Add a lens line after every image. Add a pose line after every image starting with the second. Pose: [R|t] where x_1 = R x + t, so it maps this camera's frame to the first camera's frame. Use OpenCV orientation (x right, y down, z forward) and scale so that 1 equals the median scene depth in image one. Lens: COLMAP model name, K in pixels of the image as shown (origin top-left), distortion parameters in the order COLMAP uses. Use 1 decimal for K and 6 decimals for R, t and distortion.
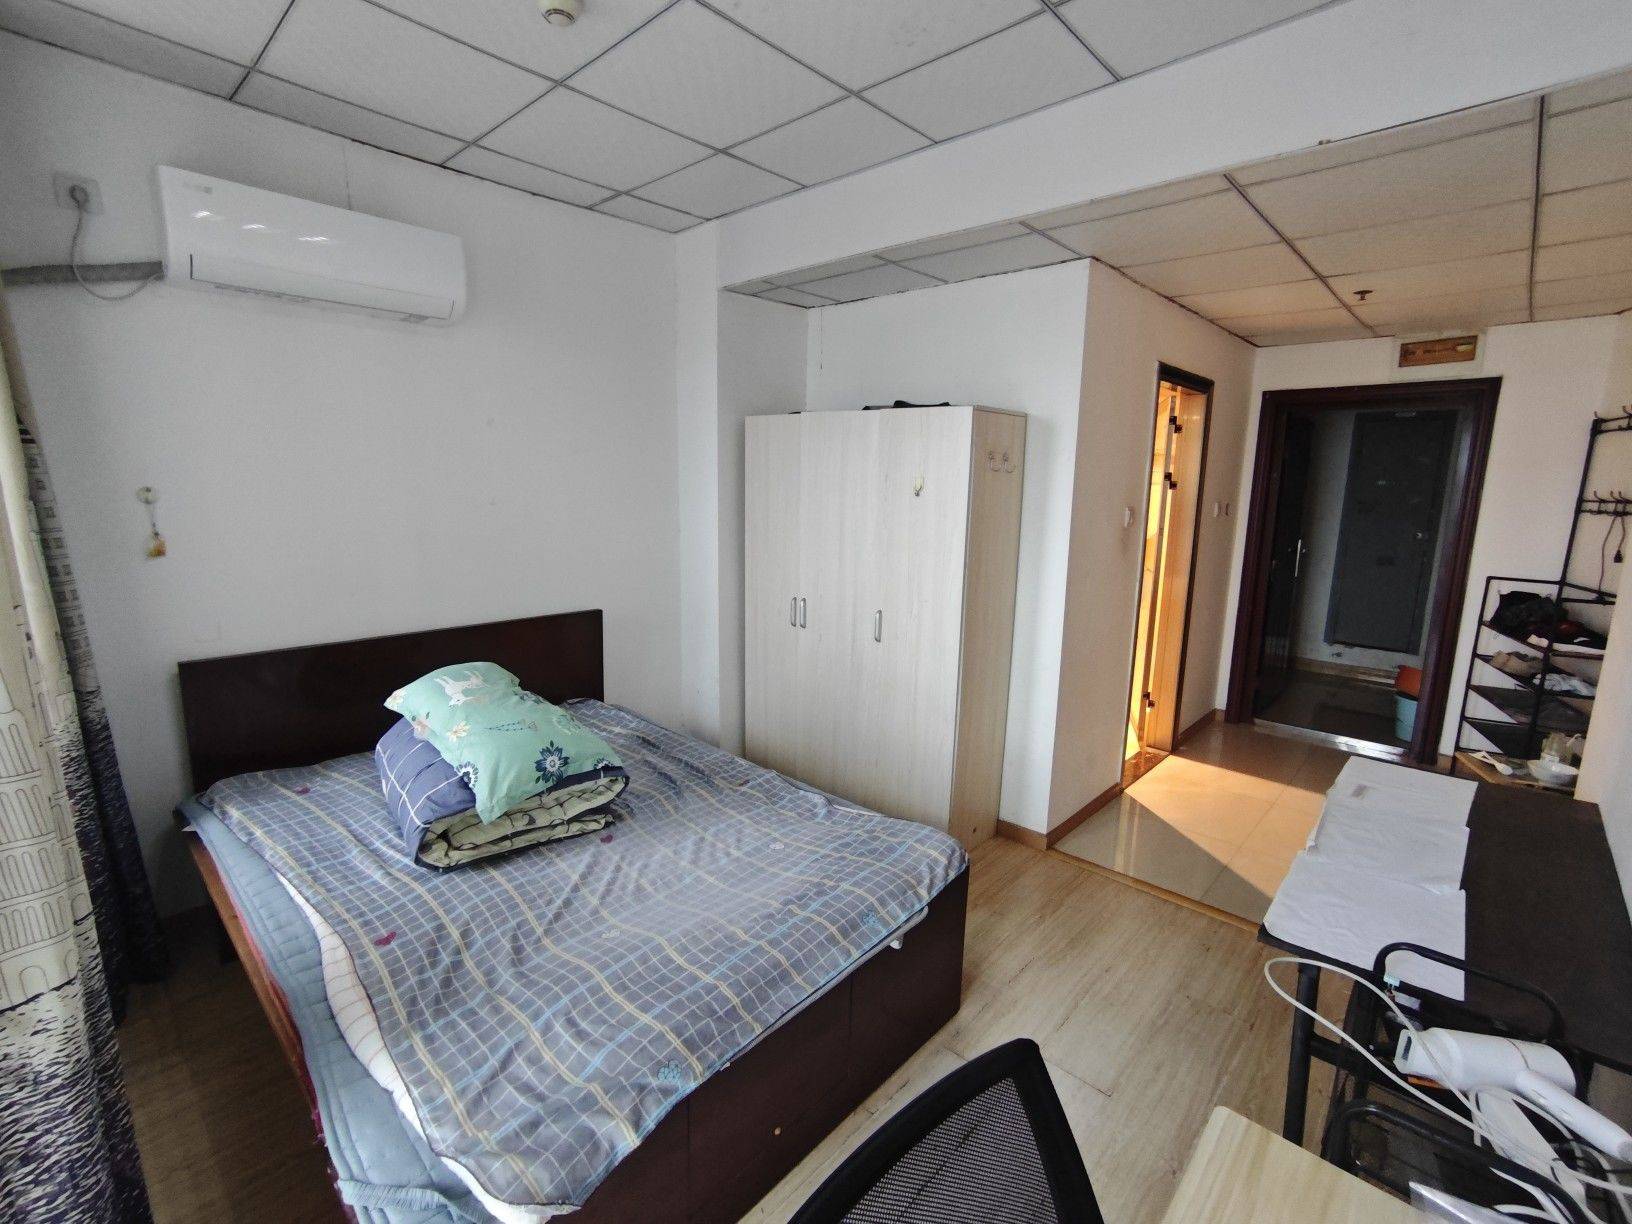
lens RADIAL K [[746.0, 0, 811.8], [0, 746.0, 606.2], [0, 0, 1]] dist [-0.049066, 0.030821]
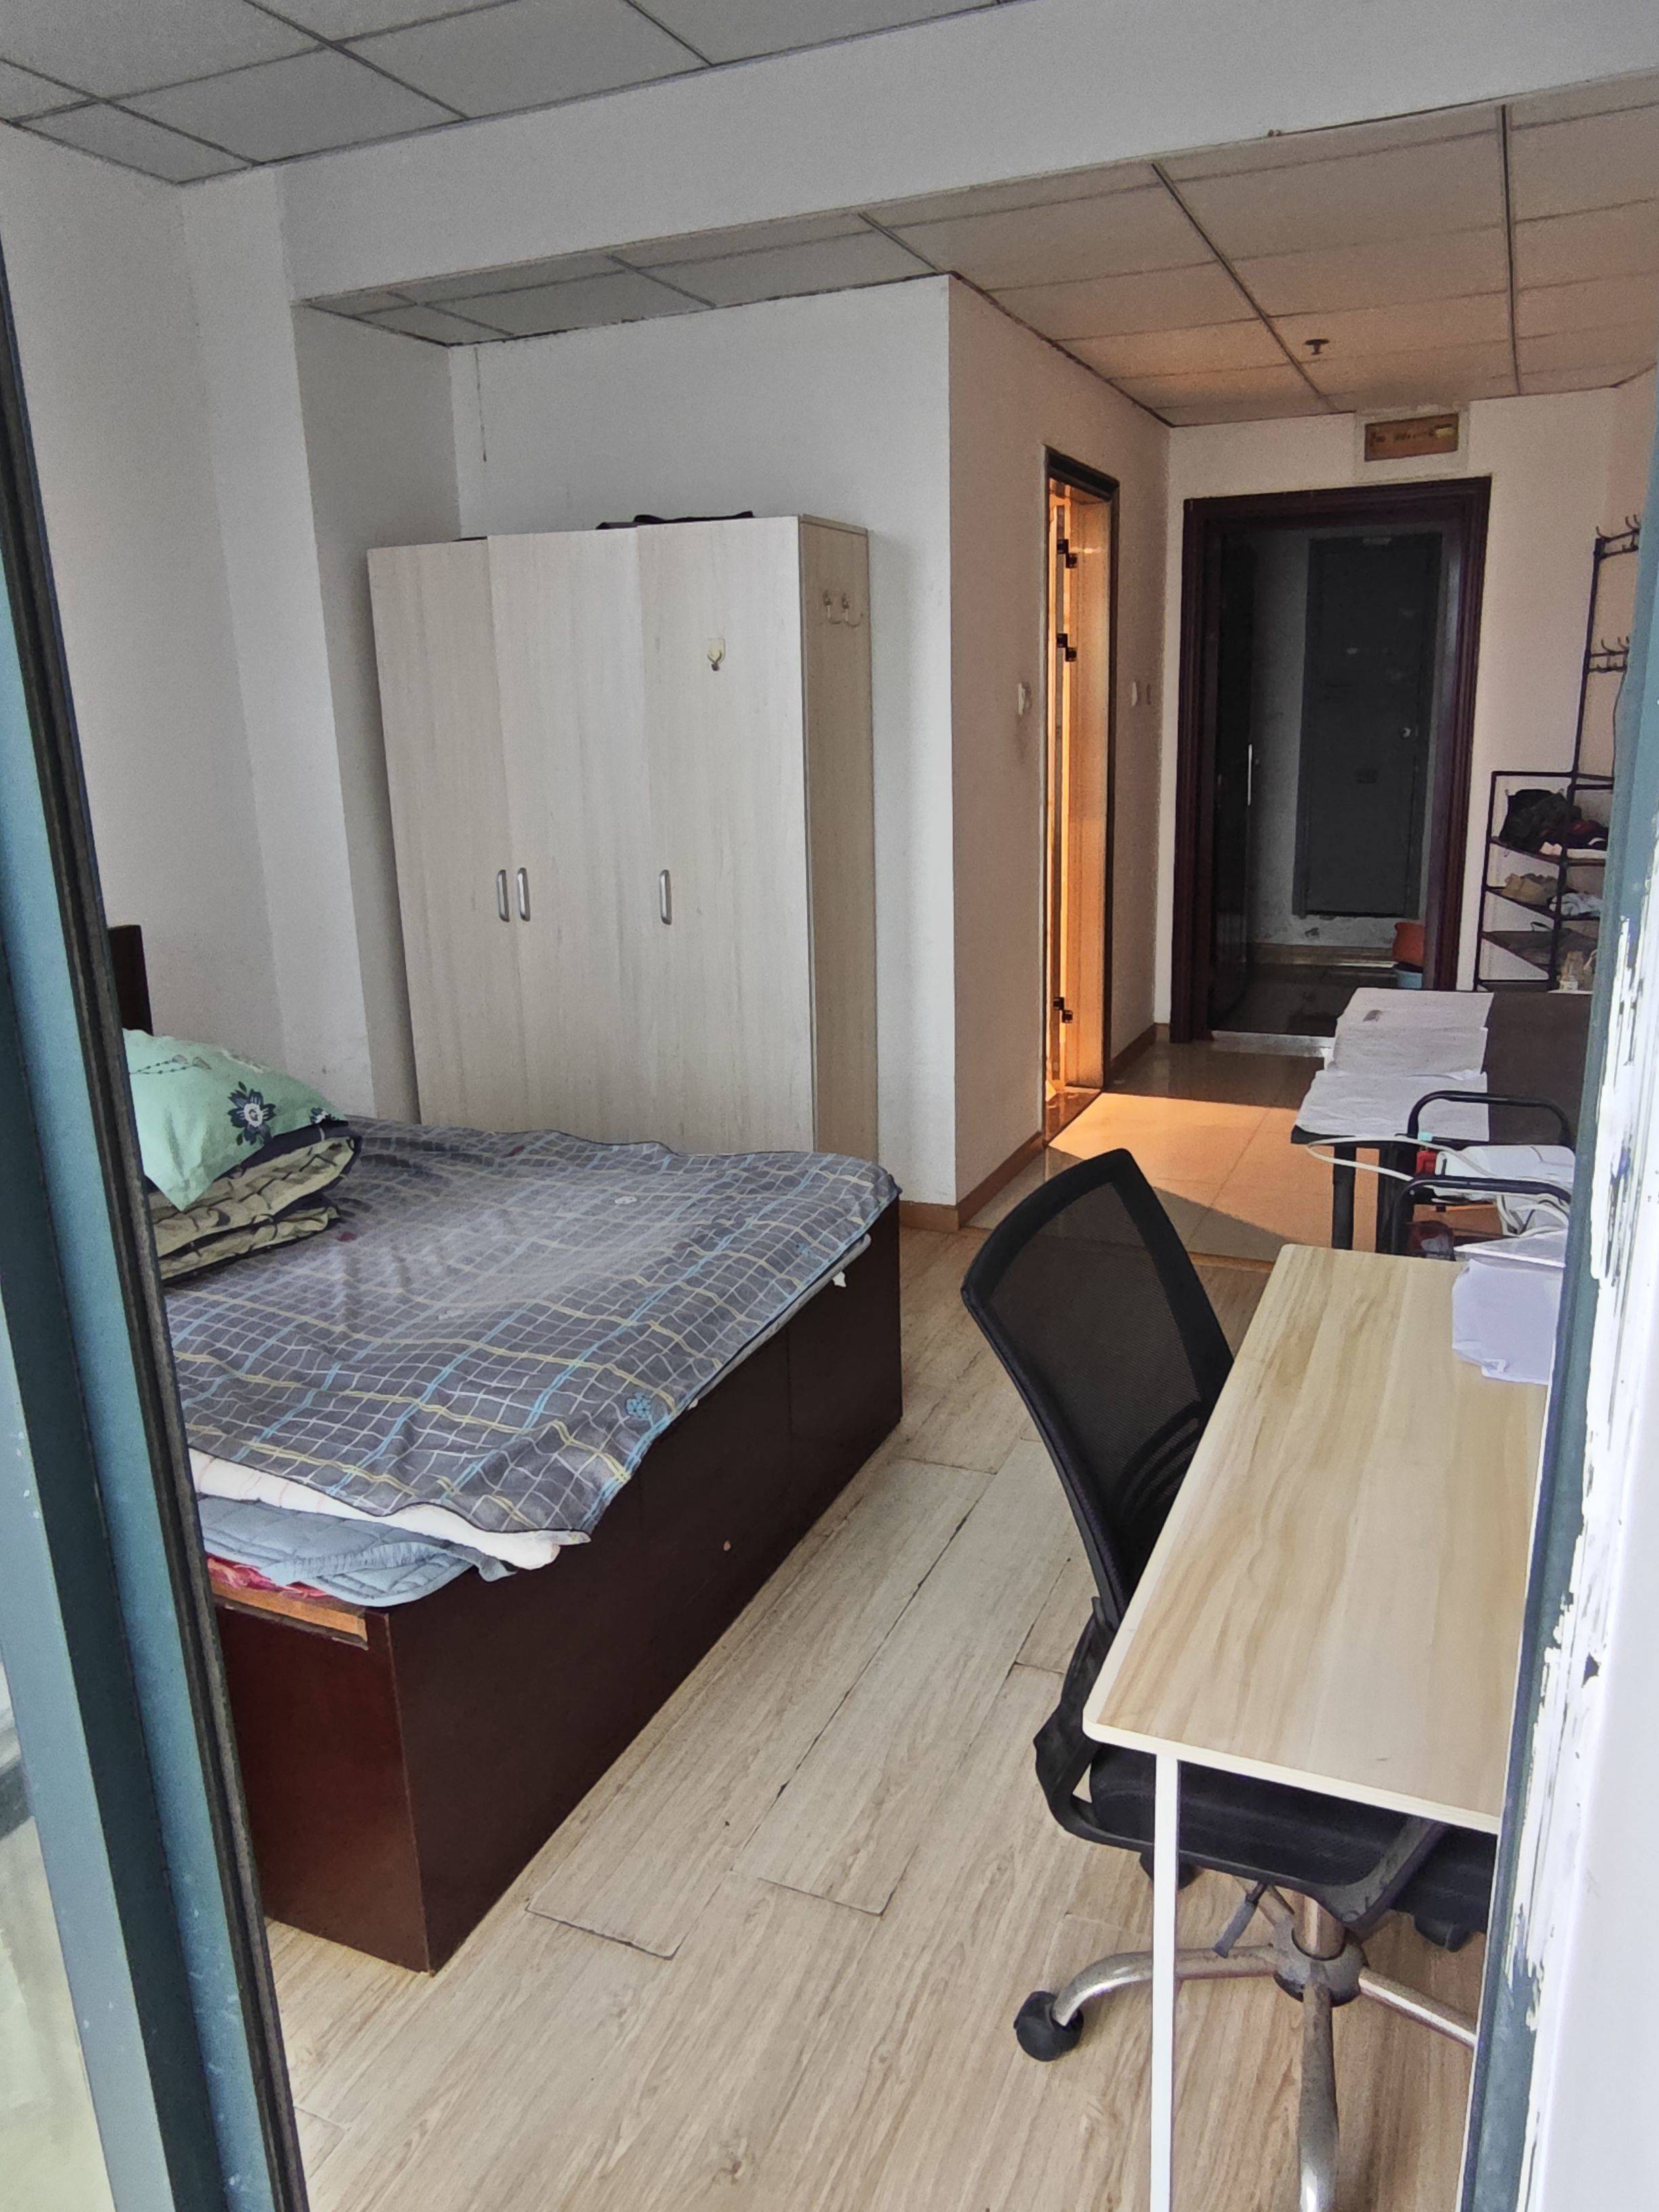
lens RADIAL K [[1521.6, 0, 836.3], [0, 1521.6, 1117.9], [0, 0, 1]] dist [-0.080732, 0.078844]
pose [[0.941202, -0.130266, 0.311721, -0.189008], [0.101087, 0.988990, 0.108073, 0.086076], [-0.322367, -0.070207, 0.944008, -0.209529]]
